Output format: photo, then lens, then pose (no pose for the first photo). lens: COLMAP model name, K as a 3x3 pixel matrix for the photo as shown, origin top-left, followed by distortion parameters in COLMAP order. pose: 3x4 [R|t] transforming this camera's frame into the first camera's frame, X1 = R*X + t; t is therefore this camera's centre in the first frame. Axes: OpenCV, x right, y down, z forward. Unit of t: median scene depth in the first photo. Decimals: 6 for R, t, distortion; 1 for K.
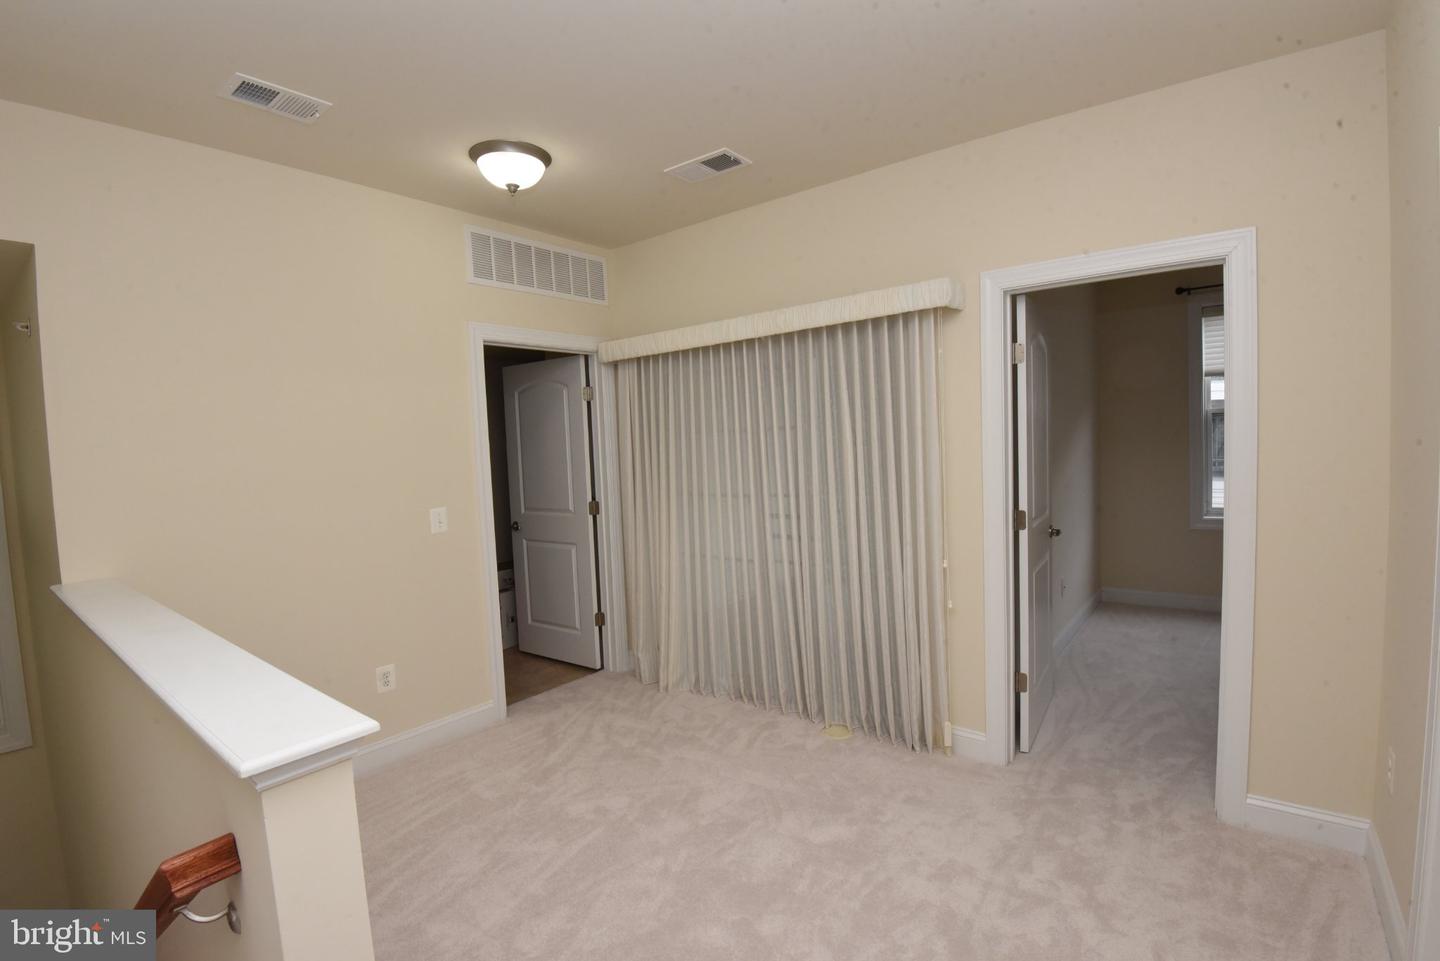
lens RADIAL K [[663.3, 0, 720.0], [0, 663.3, 480.5], [0, 0, 1]] dist [-0.000740, -0.034755]
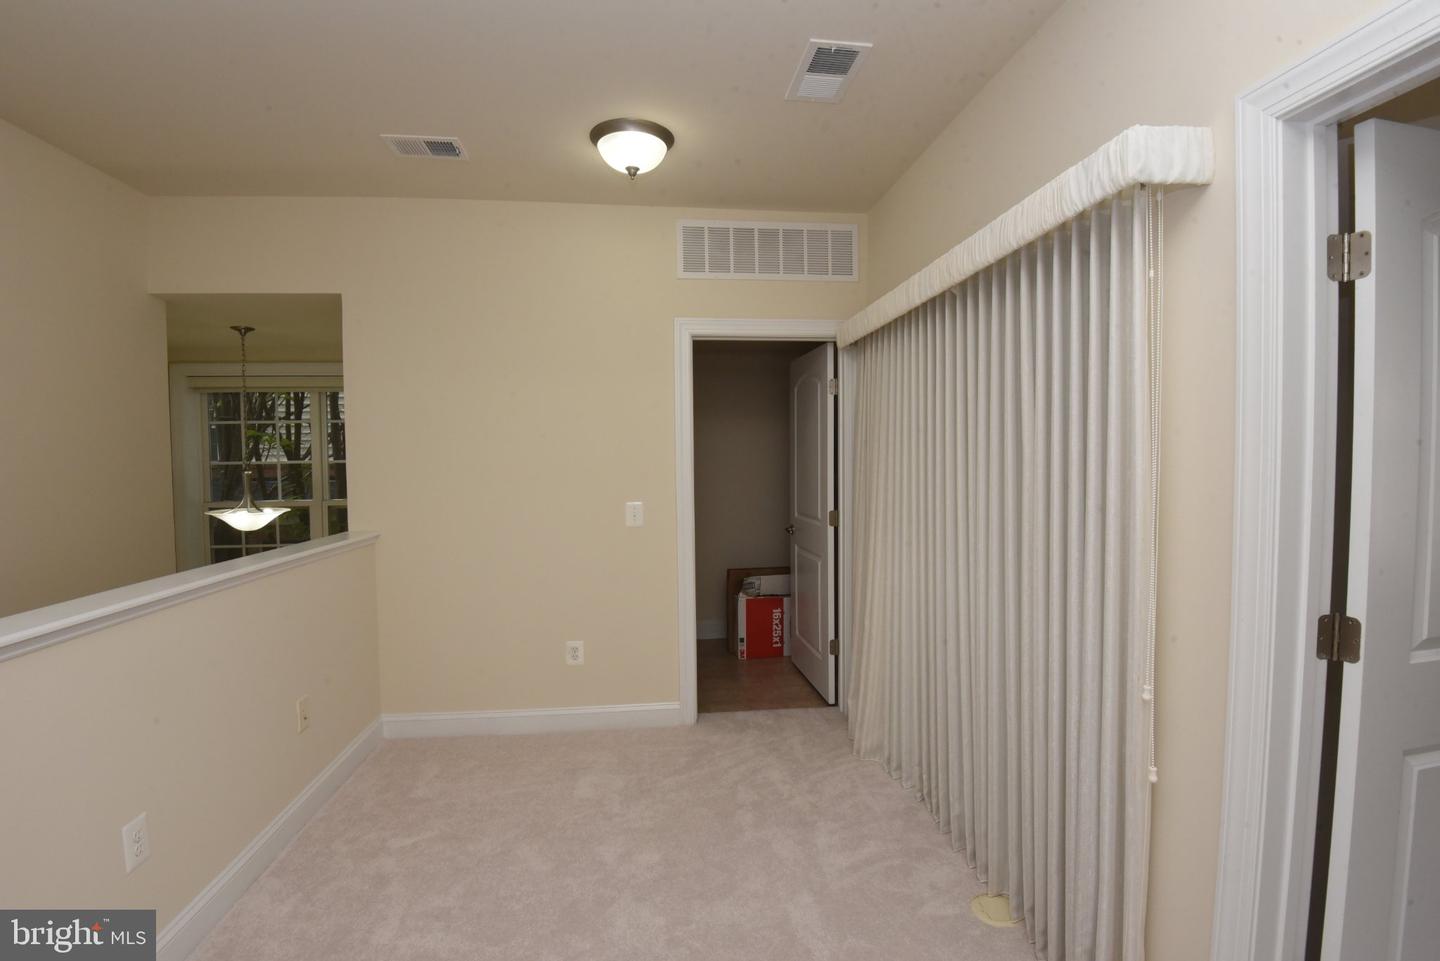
lens RADIAL K [[663.9, 0, 689.2], [0, 663.9, 479.8], [0, 0, 1]] dist [0.002346, -0.018376]
pose [[0.713545, 0.061180, -0.697933, 0.332979], [-0.062491, 0.997767, 0.023575, -0.021141], [0.697817, 0.026793, 0.715775, 0.295892]]
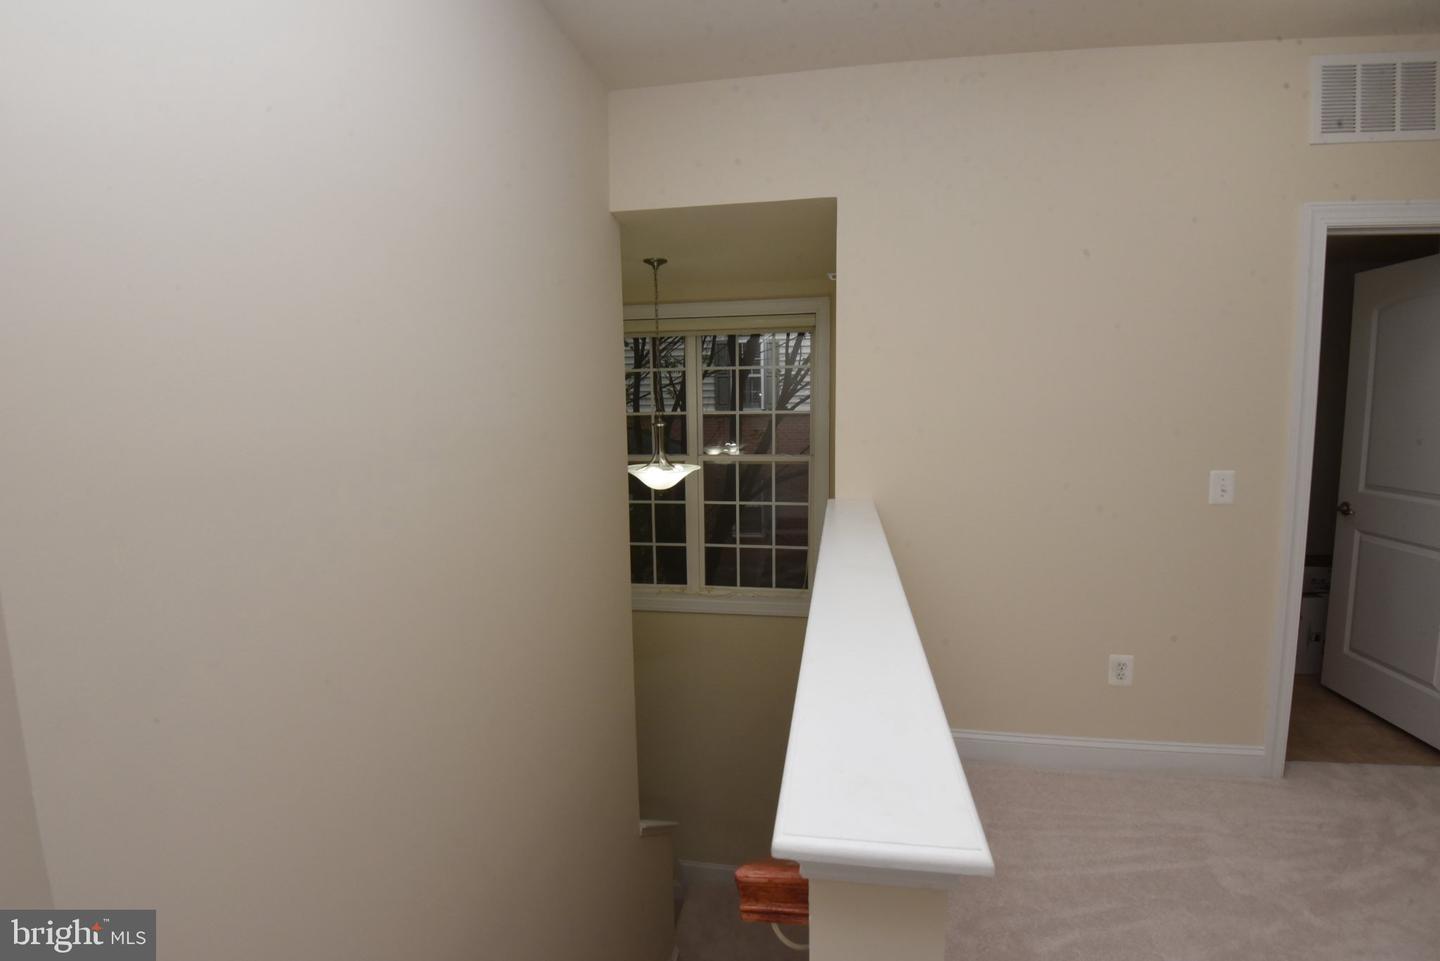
lens RADIAL K [[683.5, 0, 720.0], [0, 683.5, 480.5], [0, 0, 1]] dist [-0.045225, 0.001135]
pose [[0.483932, 0.130557, -0.865312, -0.050918], [-0.059134, 0.991427, 0.116514, -0.000595], [0.873105, -0.005216, 0.487504, 0.142772]]
